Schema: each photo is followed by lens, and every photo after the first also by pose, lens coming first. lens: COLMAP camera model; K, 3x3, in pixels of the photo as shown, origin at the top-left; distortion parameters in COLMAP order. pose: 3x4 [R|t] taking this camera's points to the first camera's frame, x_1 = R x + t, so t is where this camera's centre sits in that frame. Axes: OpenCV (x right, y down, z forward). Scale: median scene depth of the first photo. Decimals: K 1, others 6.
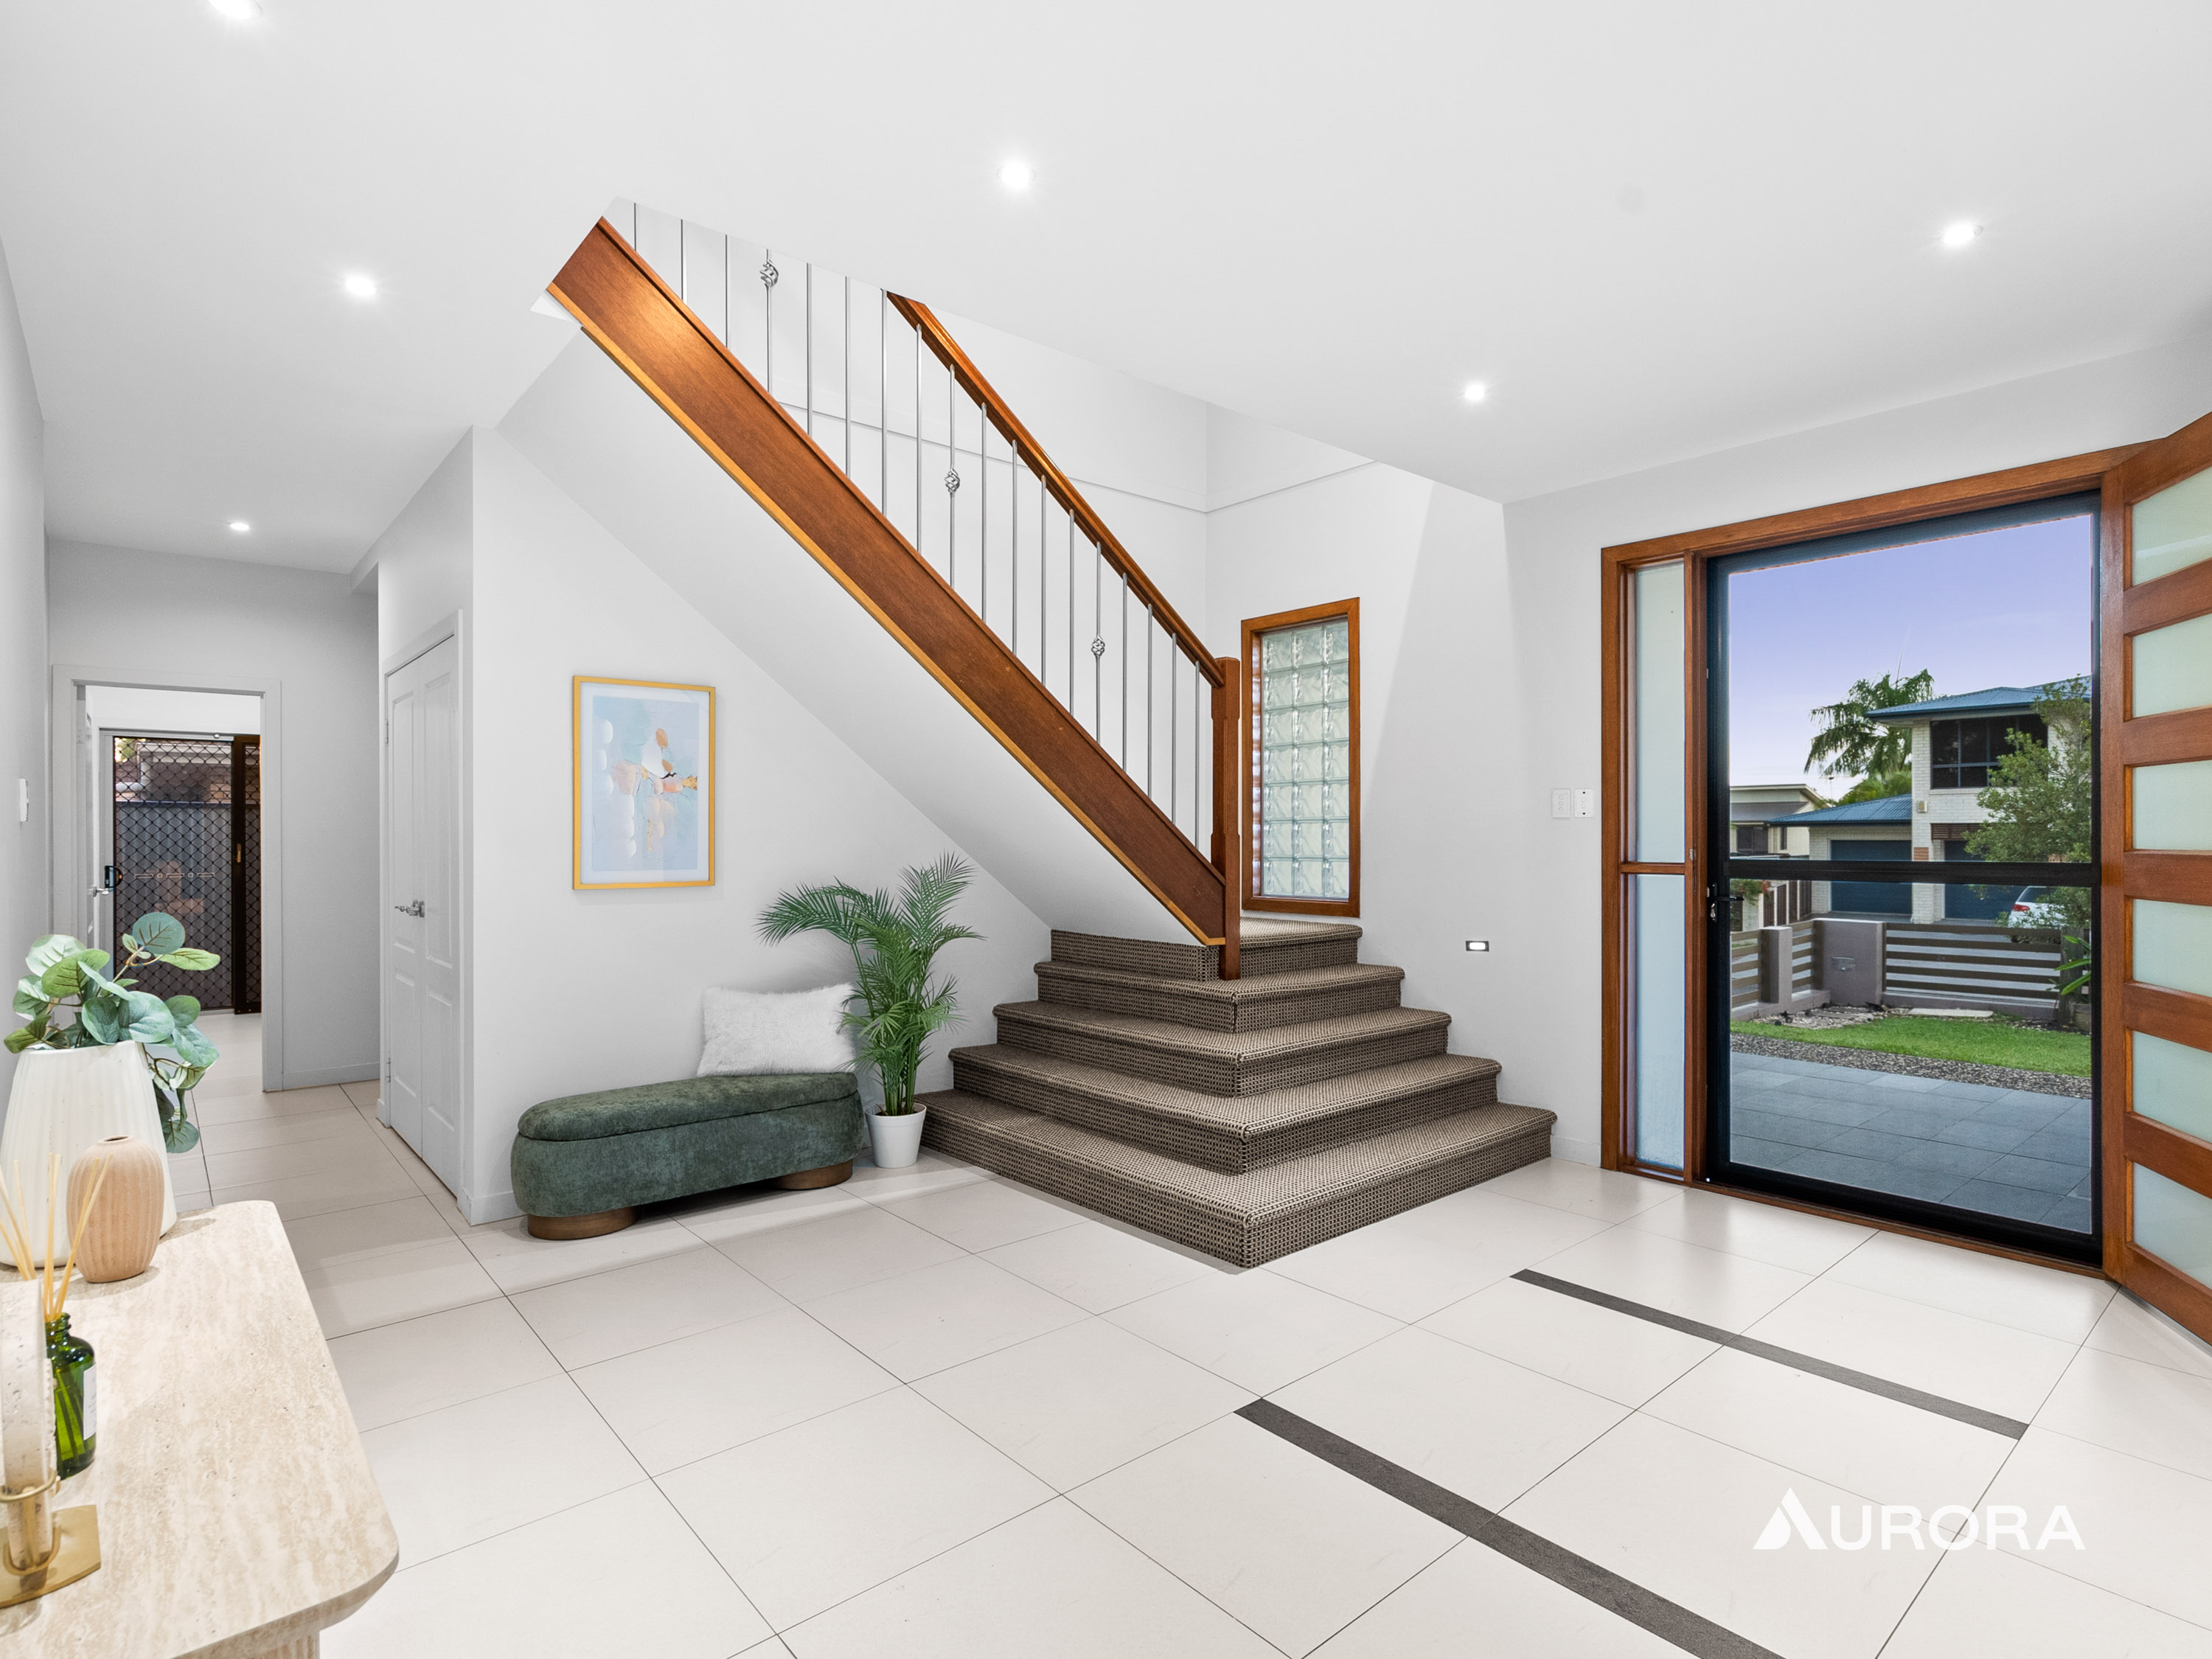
lens RADIAL K [[1137.1, 0, 1106.0], [0, 1137.1, 829.5], [0, 0, 1]] dist [-0.003880, 0.001040]
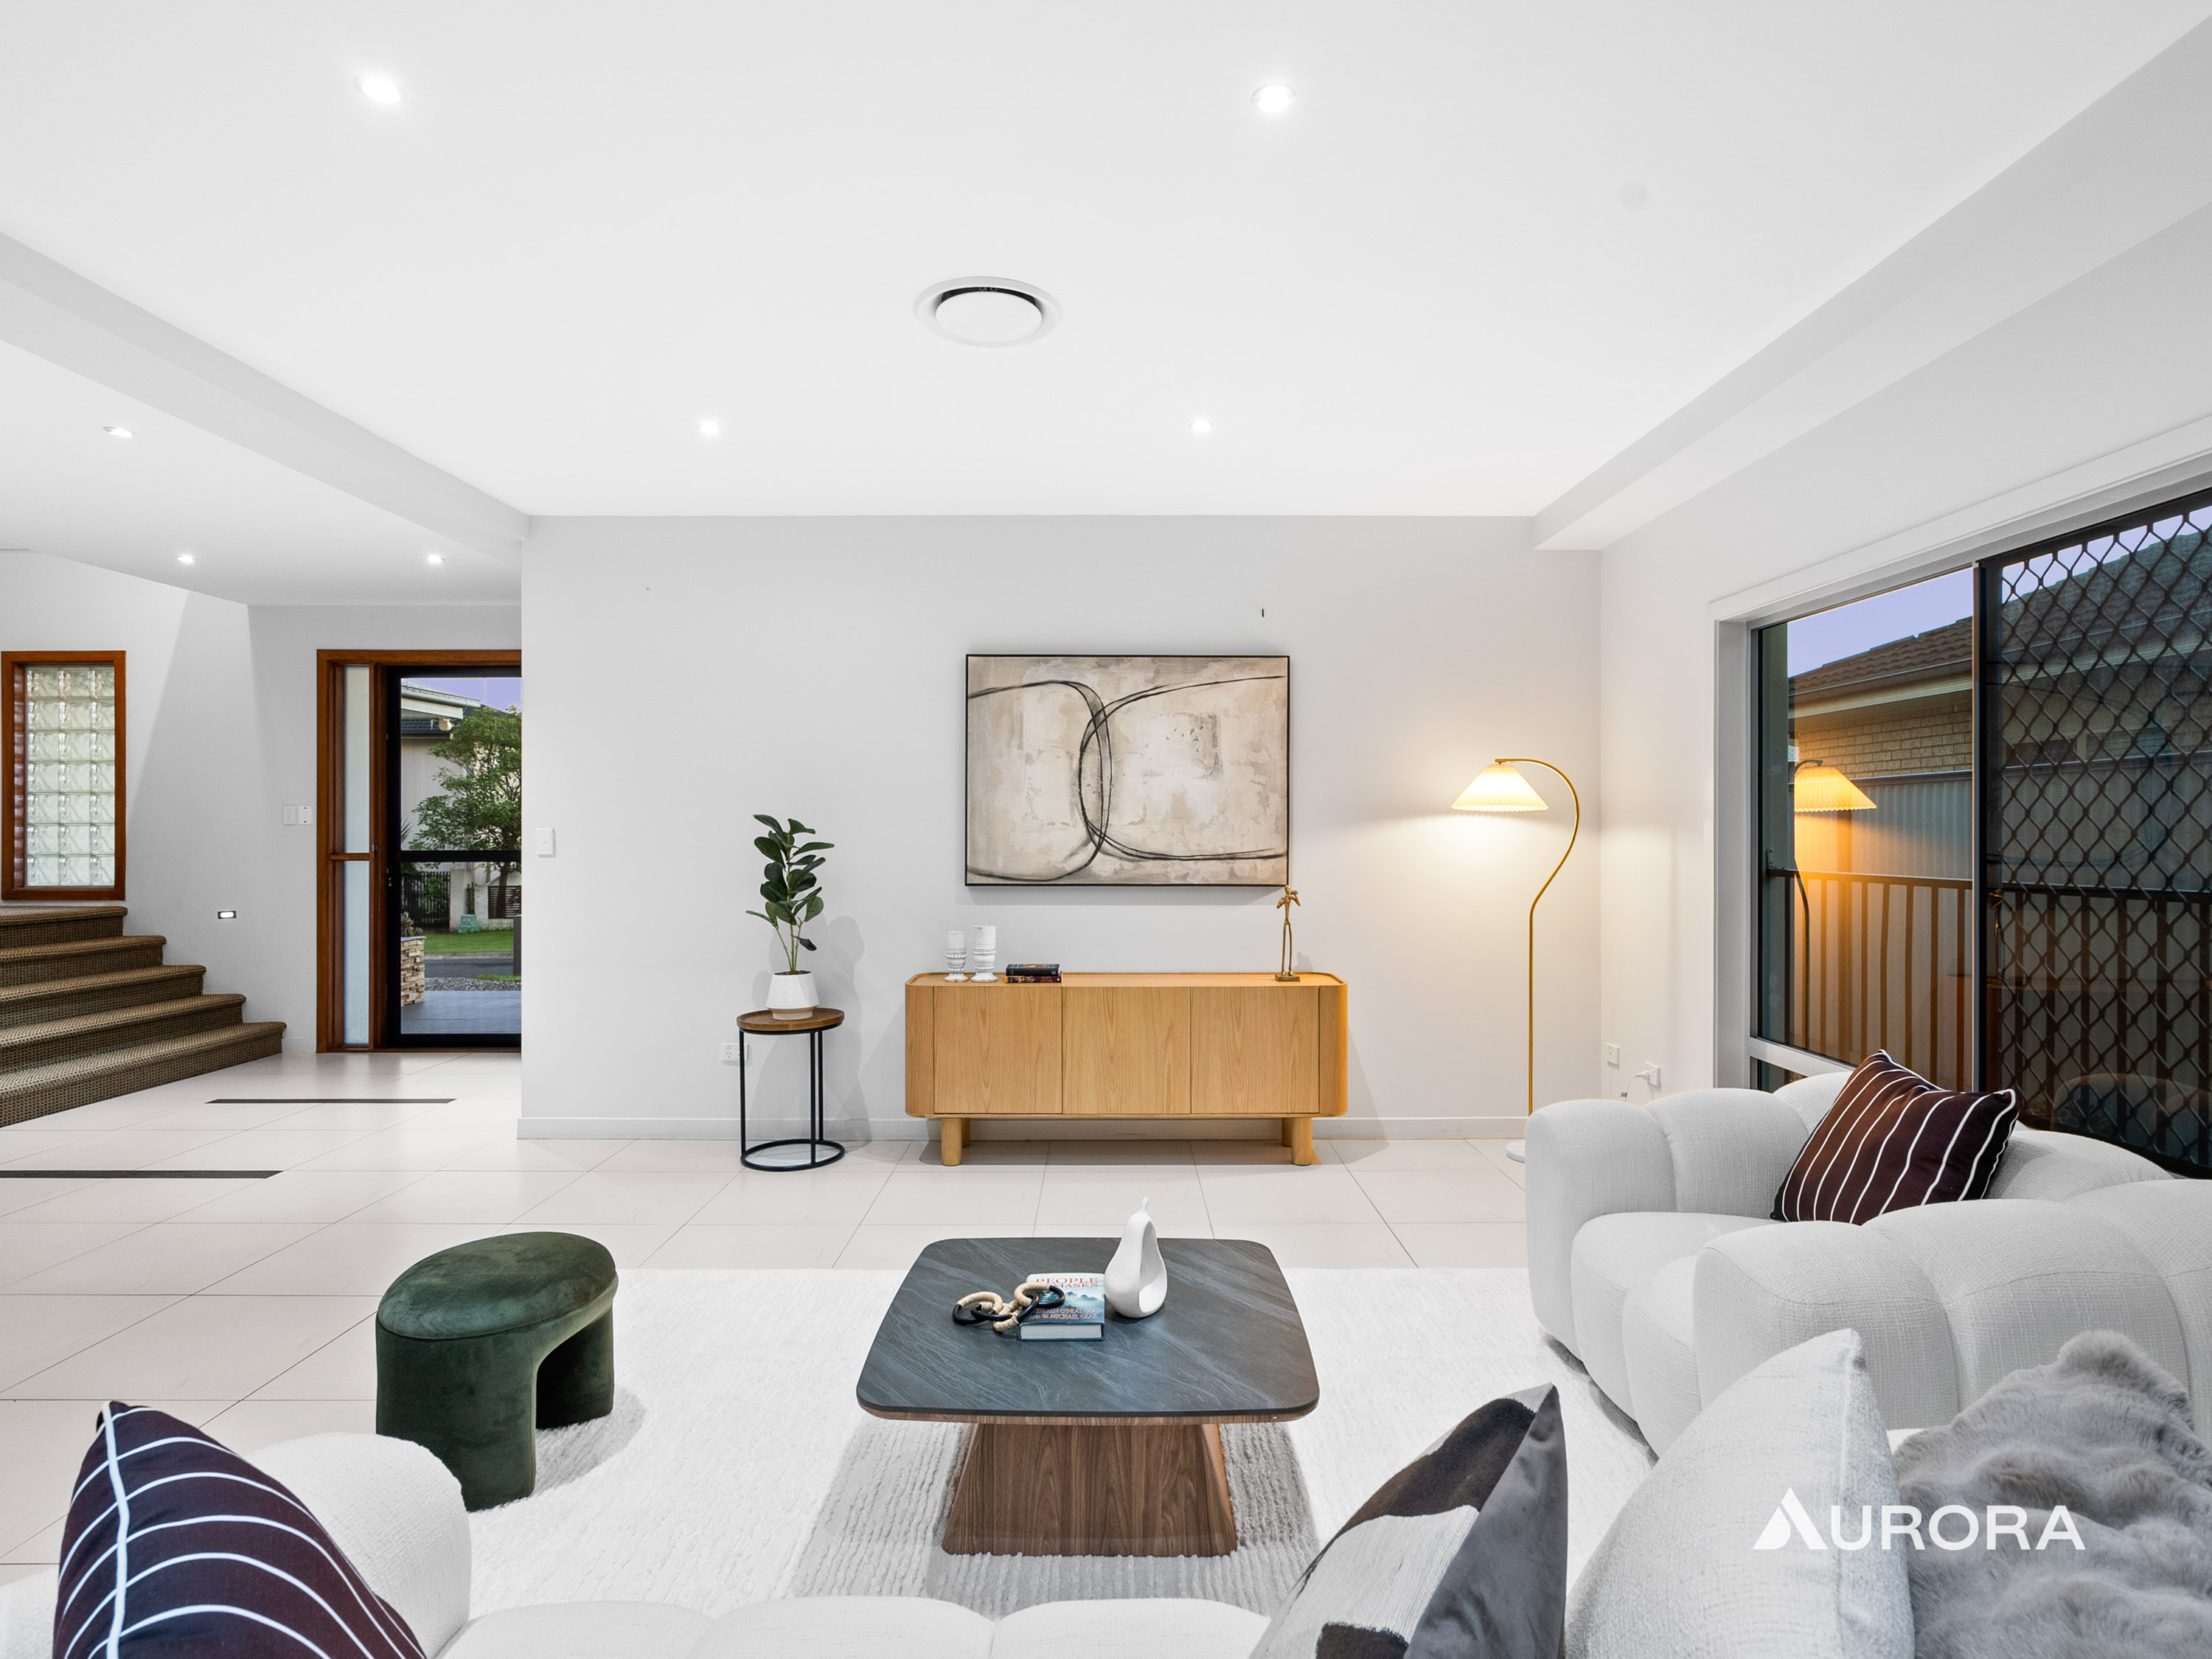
lens RADIAL K [[1137.1, 0, 1106.0], [0, 1137.1, 829.5], [0, 0, 1]] dist [-0.003880, 0.001040]
pose [[0.648885, 0.003636, 0.760878, -0.032553], [-0.004263, 0.999990, -0.001142, -0.005413], [-0.760875, -0.002503, 0.648894, -0.664251]]
